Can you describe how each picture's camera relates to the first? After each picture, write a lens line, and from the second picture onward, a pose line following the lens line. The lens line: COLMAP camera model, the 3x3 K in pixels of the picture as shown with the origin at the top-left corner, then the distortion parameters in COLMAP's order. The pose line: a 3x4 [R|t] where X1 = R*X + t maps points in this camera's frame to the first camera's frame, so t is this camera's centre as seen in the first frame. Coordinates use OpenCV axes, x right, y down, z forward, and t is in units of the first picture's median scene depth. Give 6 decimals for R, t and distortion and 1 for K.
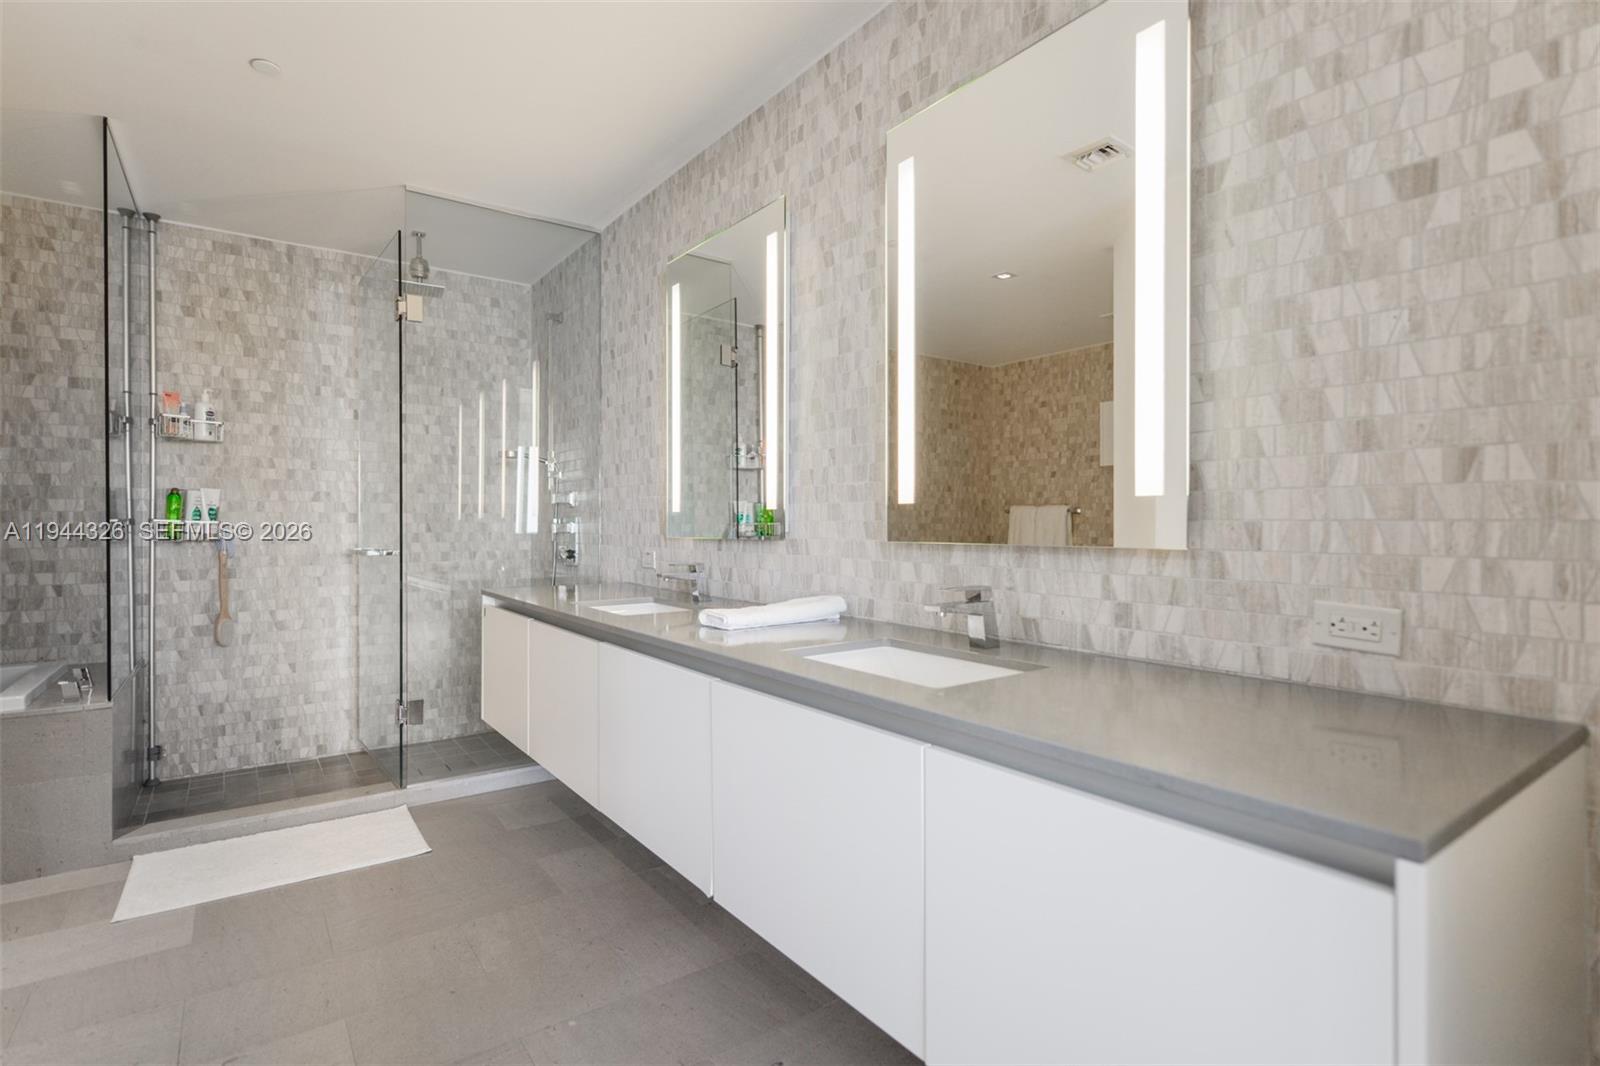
lens RADIAL K [[773.0, 0, 798.3], [0, 773.0, 529.5], [0, 0, 1]] dist [0.005333, 0.000536]
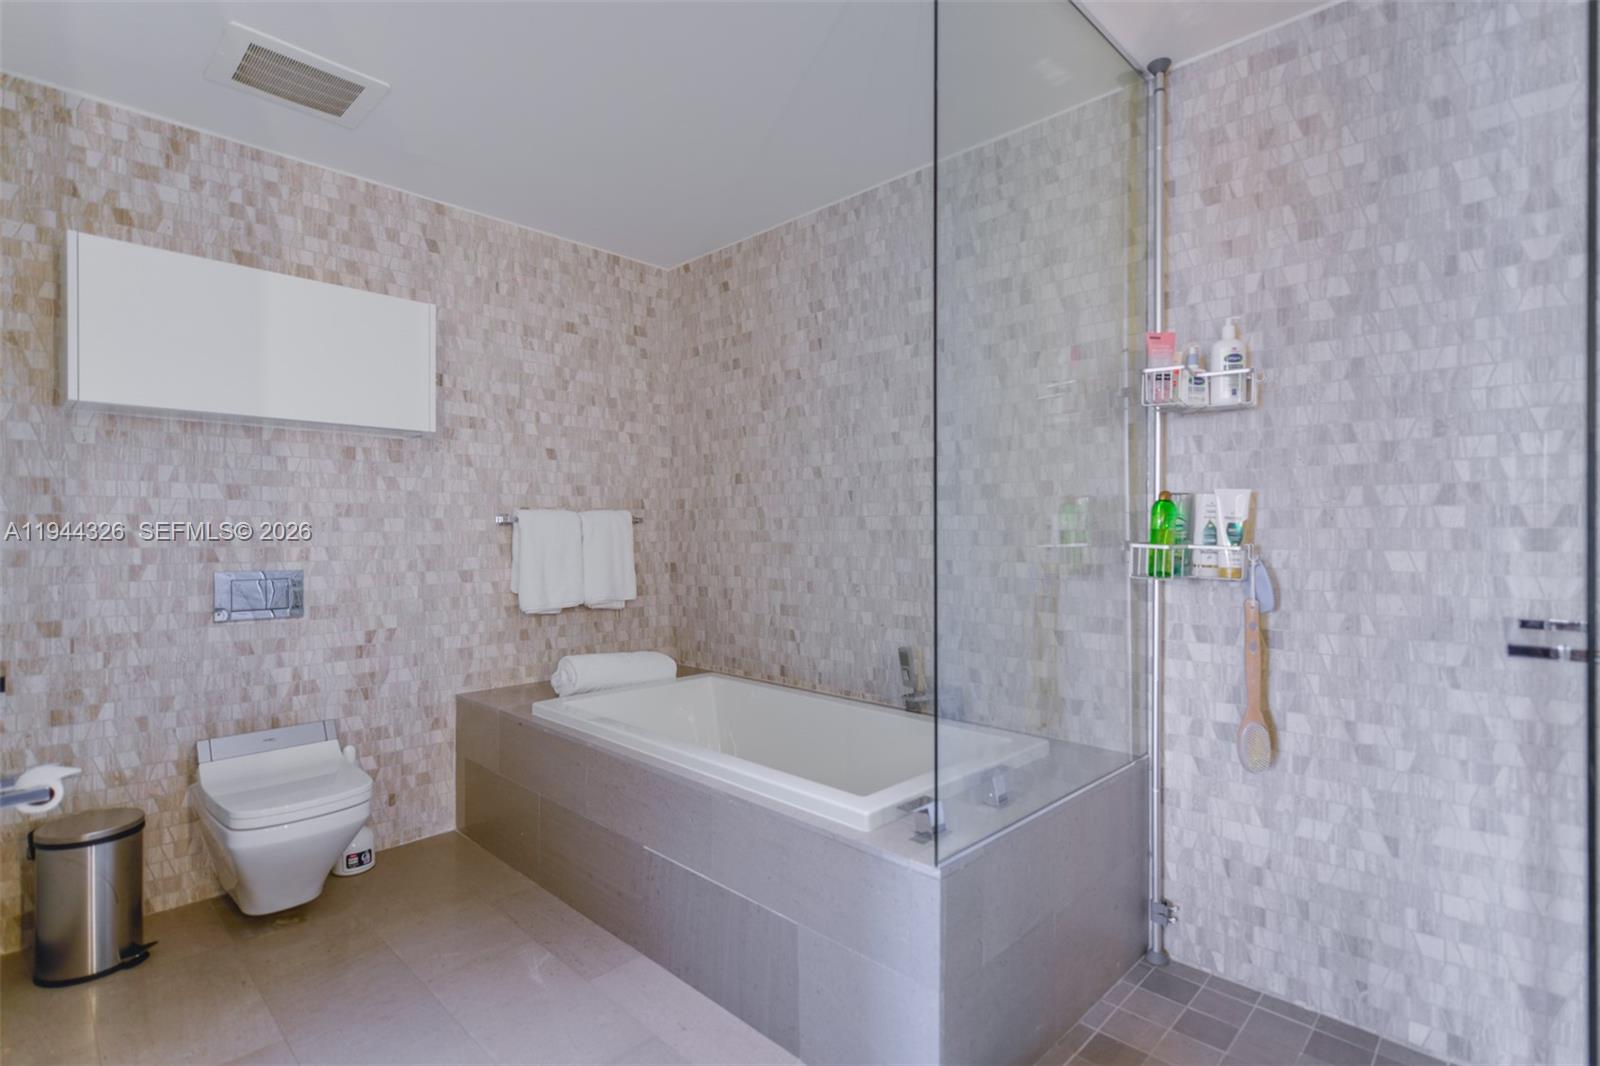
lens RADIAL K [[773.0, 0, 797.2], [0, 773.0, 530.0], [0, 0, 1]] dist [0.005333, 0.000536]
pose [[0.166402, -0.000456, -0.986058, -0.239036], [-0.003201, 0.999994, -0.001003, -0.020074], [0.986053, 0.003323, 0.166400, 0.564380]]
